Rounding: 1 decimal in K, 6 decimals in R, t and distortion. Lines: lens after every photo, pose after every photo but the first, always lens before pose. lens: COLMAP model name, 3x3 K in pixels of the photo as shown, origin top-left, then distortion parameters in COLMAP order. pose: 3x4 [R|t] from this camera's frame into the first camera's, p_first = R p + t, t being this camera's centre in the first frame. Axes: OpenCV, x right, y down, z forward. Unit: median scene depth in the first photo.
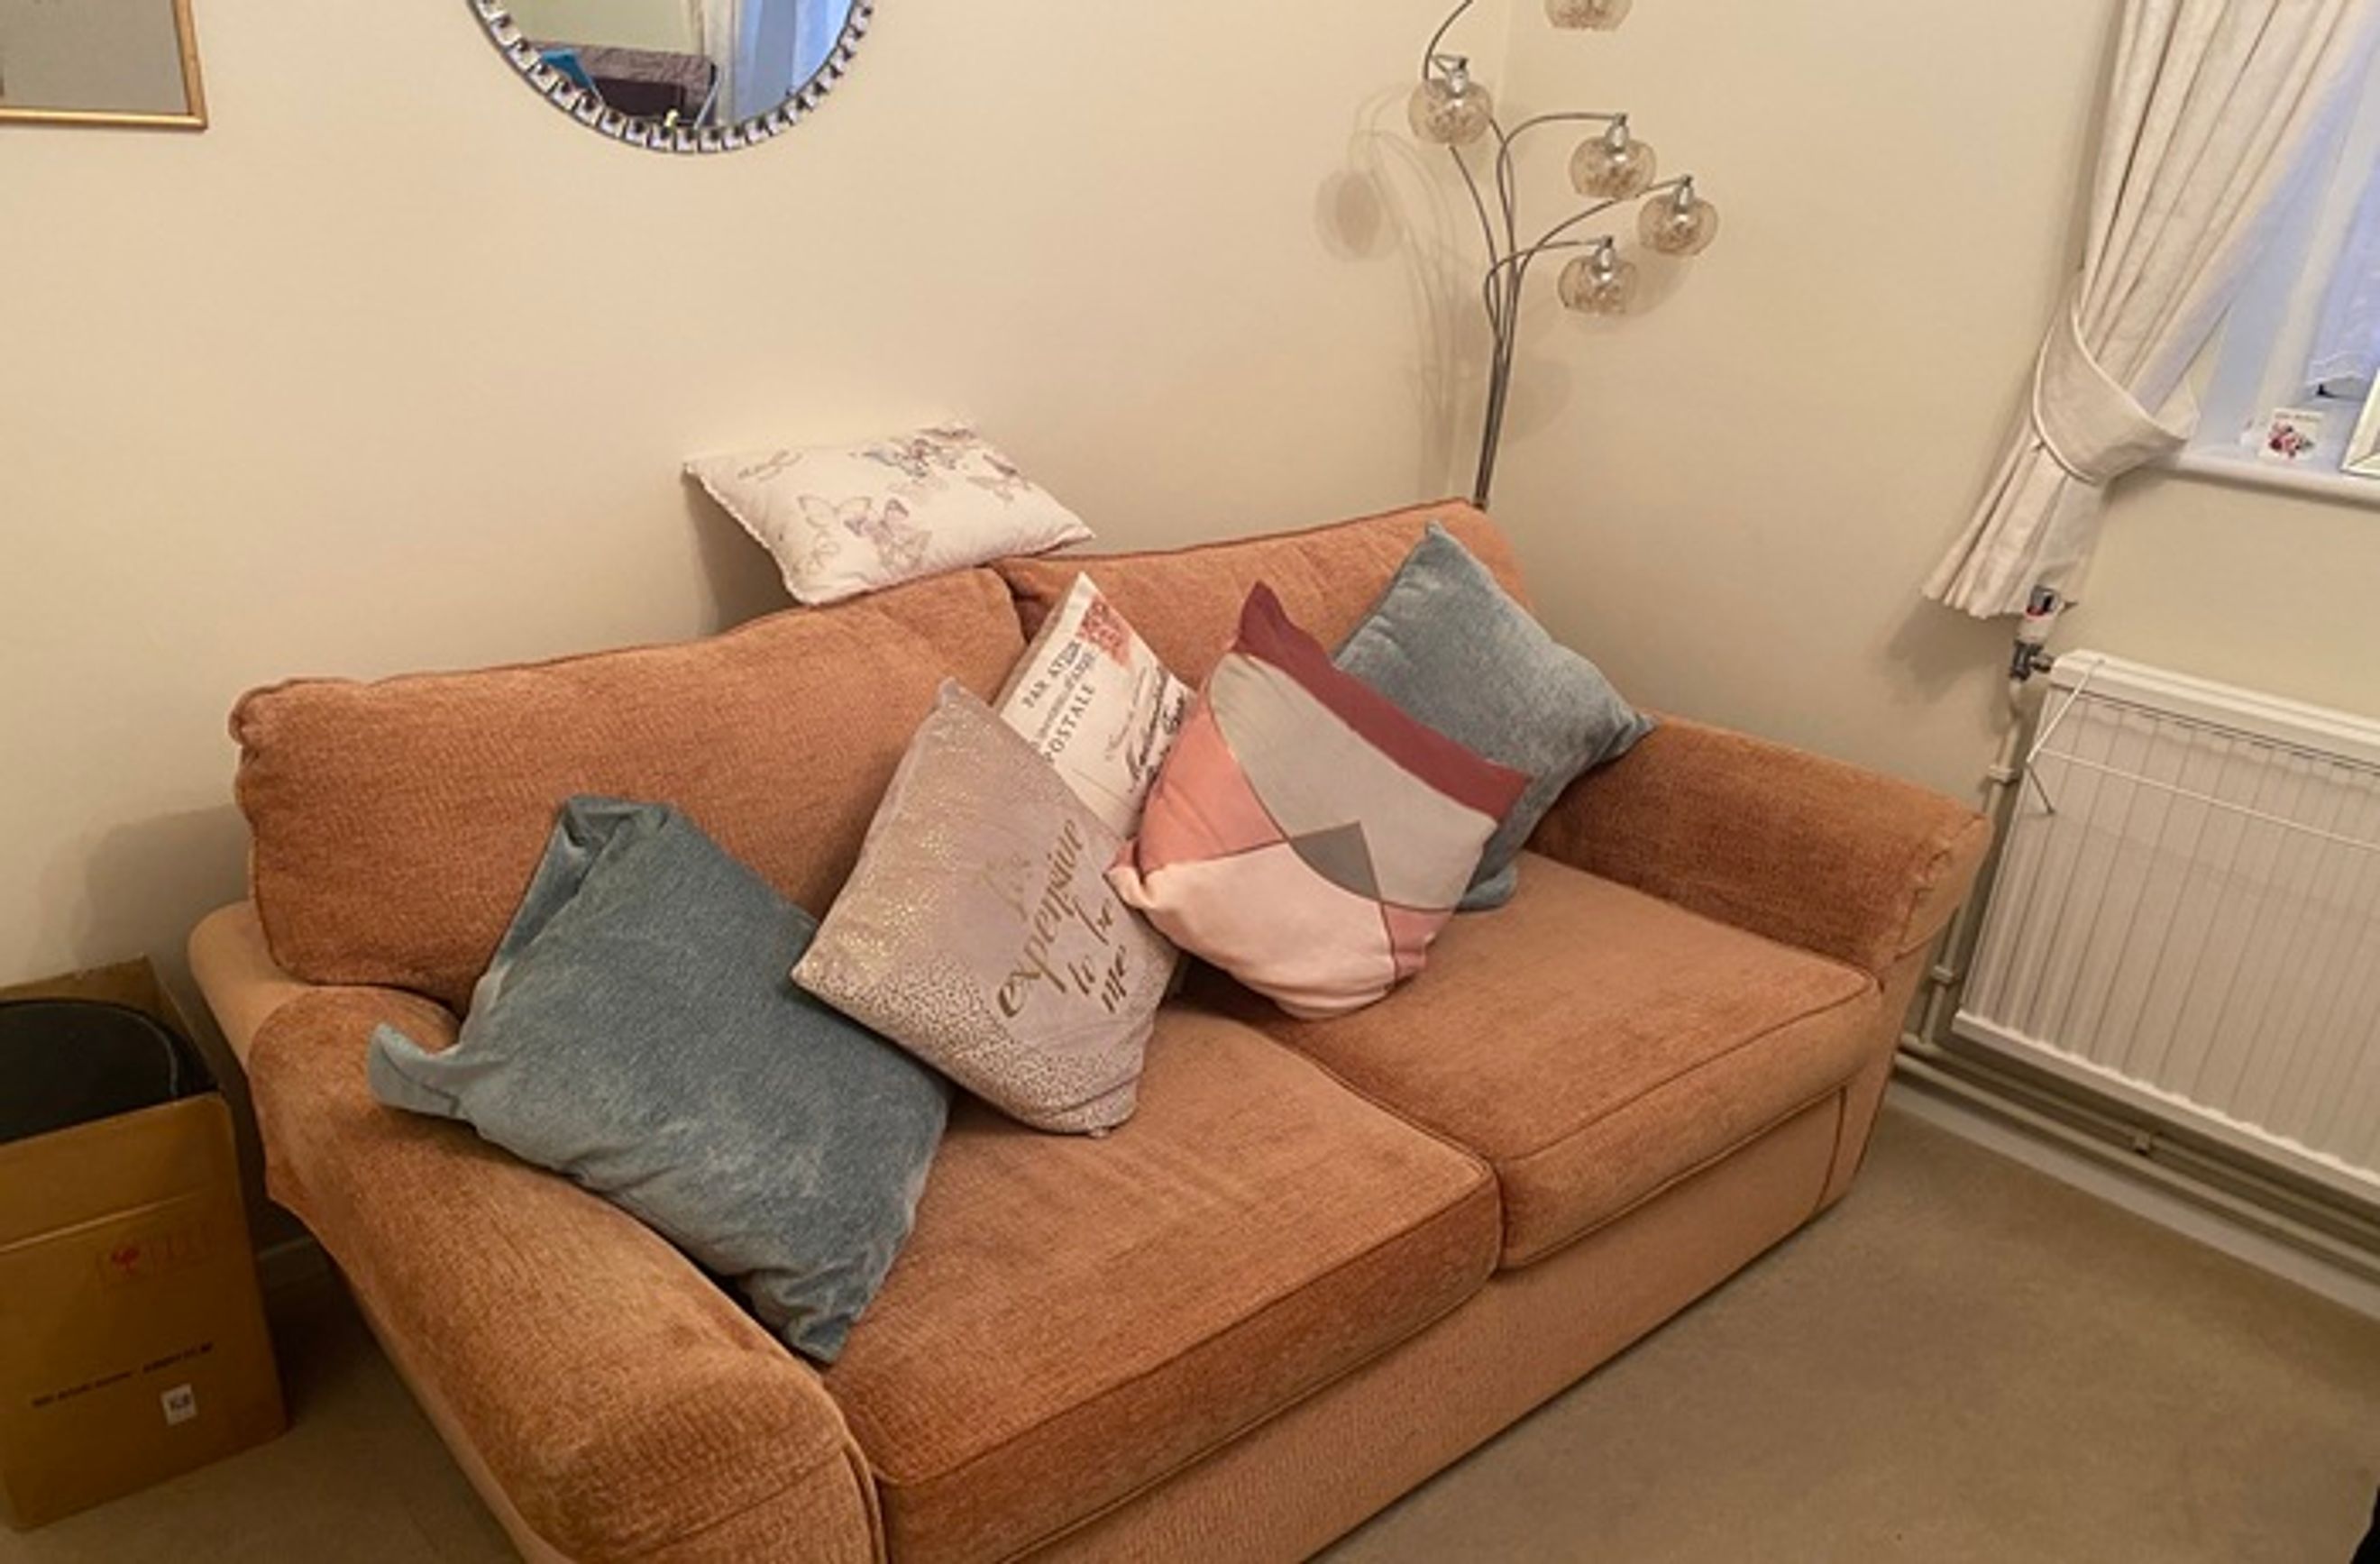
lens RADIAL K [[1764.3, 0, 1149.3], [0, 1764.3, 889.1], [0, 0, 1]] dist [0.066490, -0.066281]
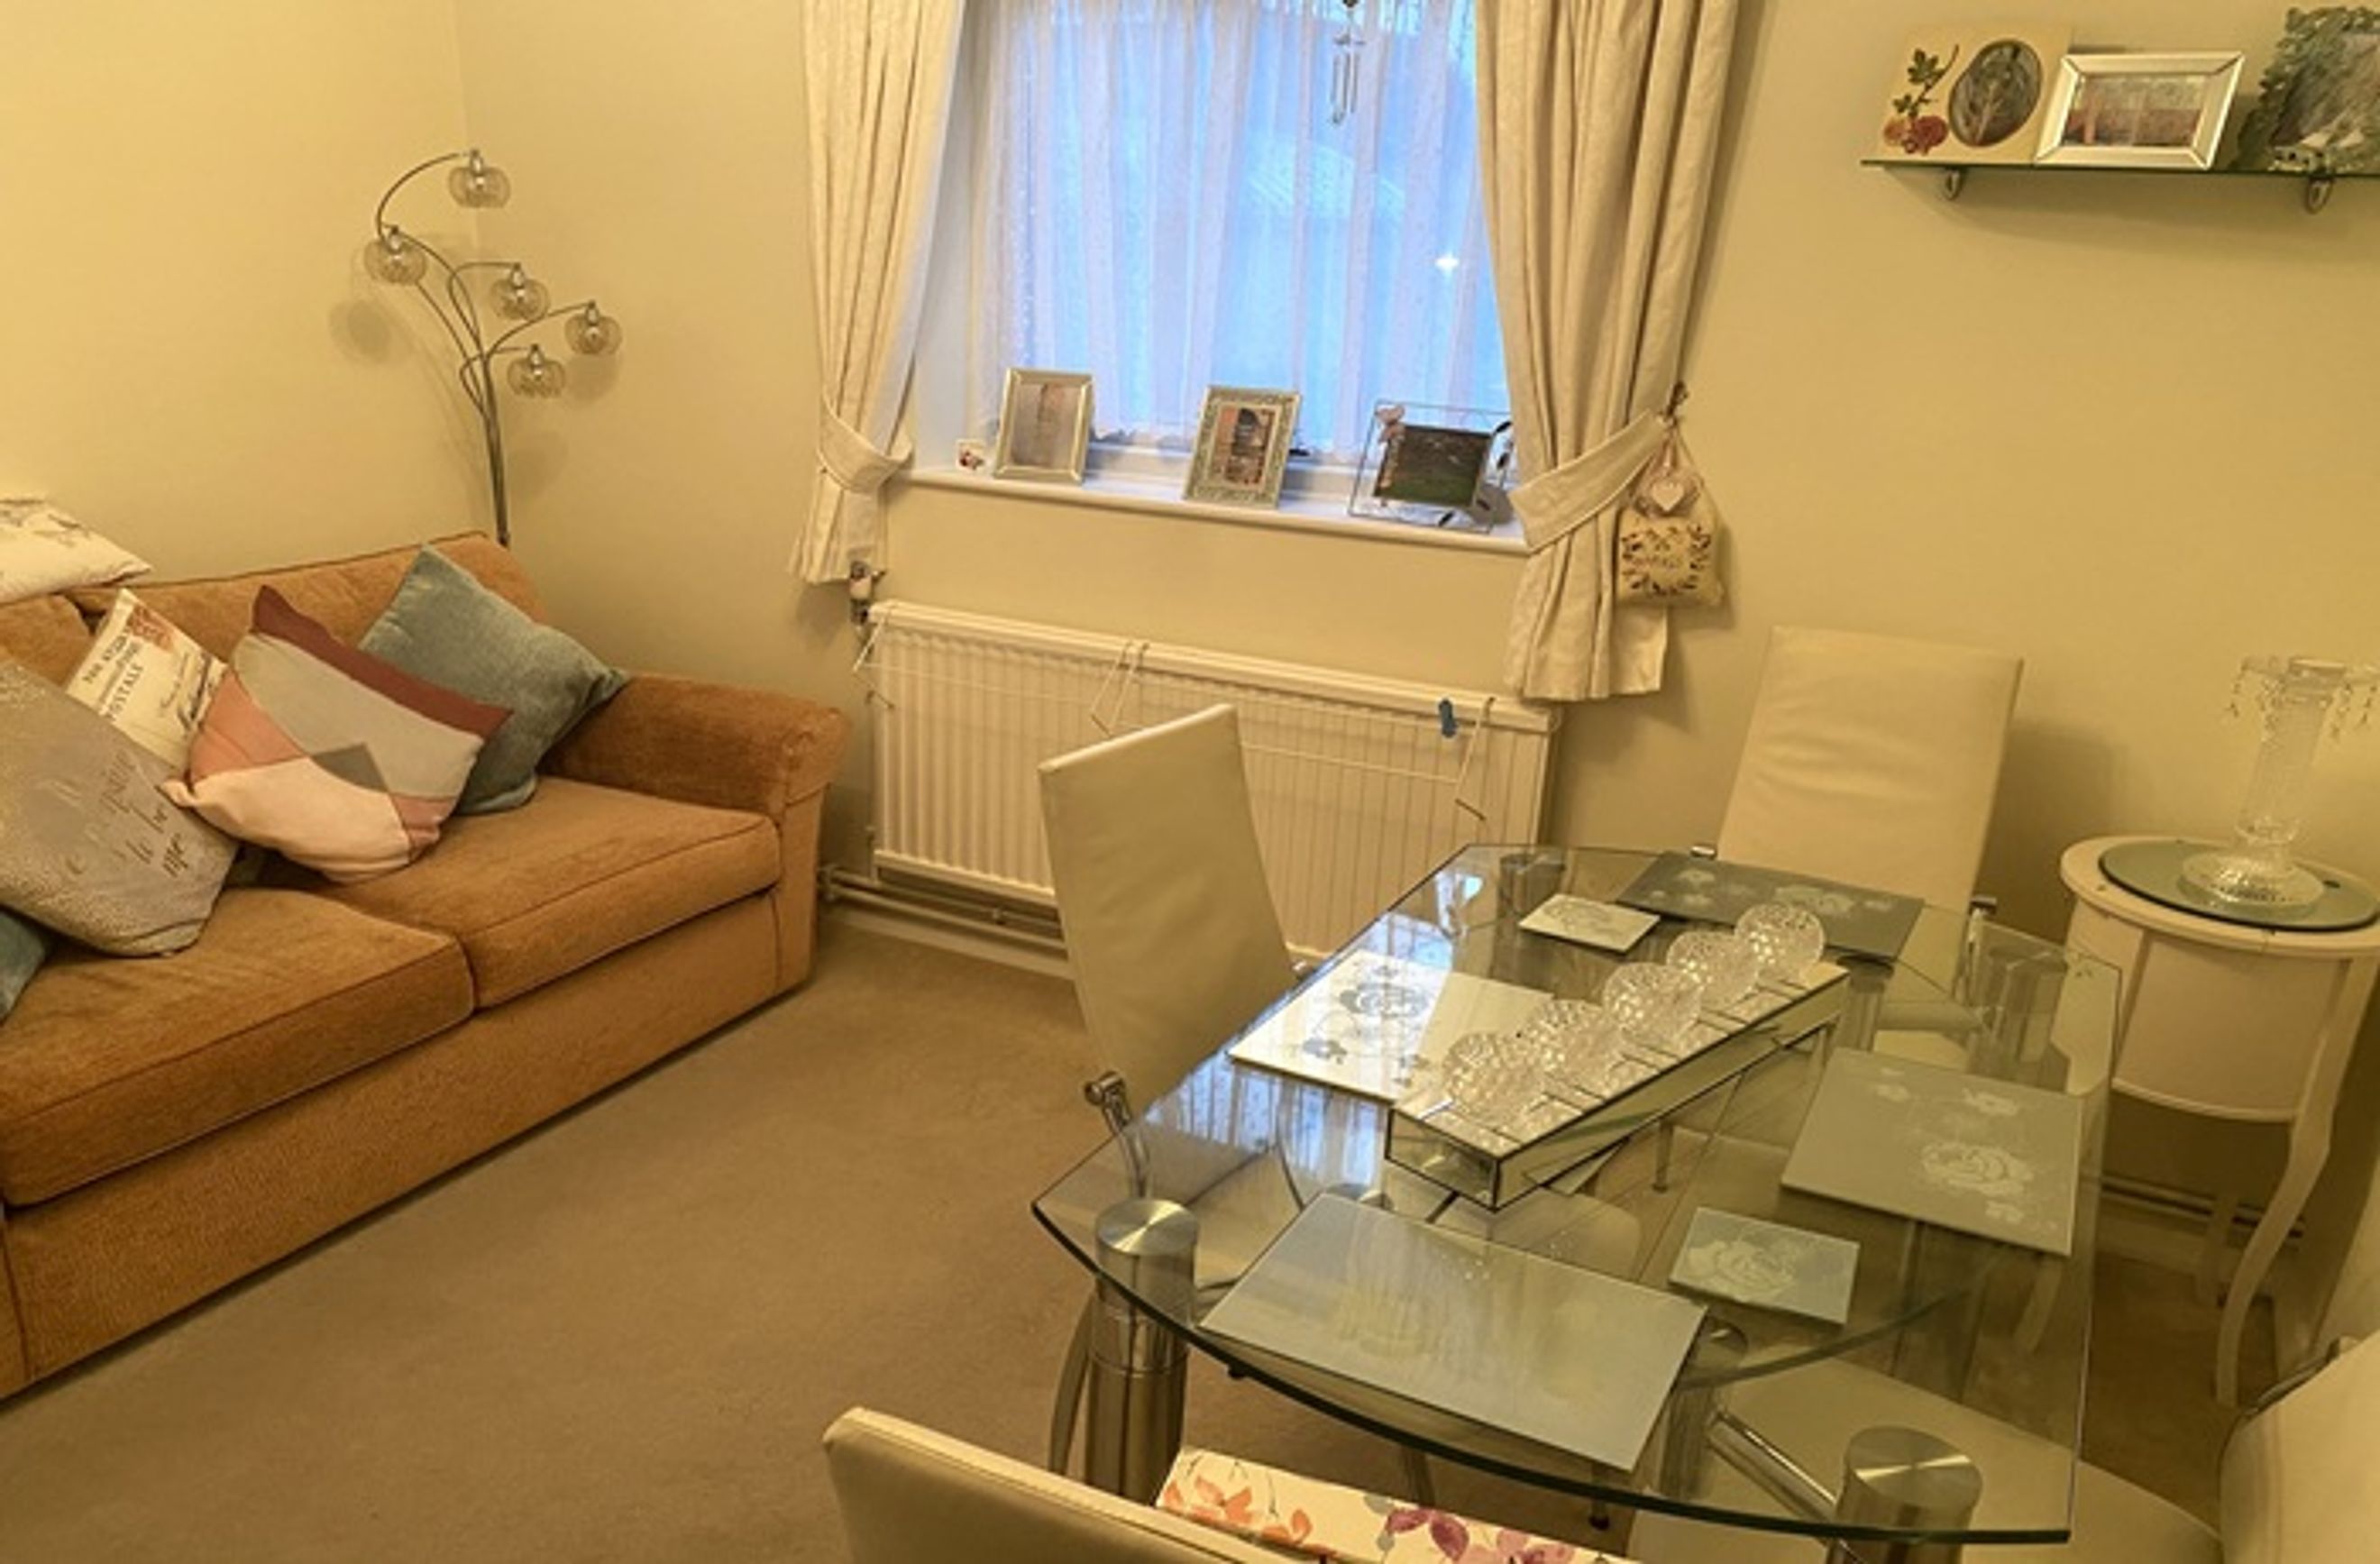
lens RADIAL K [[1796.5, 0, 1202.3], [0, 1796.5, 918.2], [0, 0, 1]] dist [0.010125, 0.003220]
pose [[0.928584, -0.139156, 0.344044, 0.213308], [0.150902, 0.988521, -0.007459, 0.206101], [-0.339057, 0.058844, 0.938924, -0.581769]]
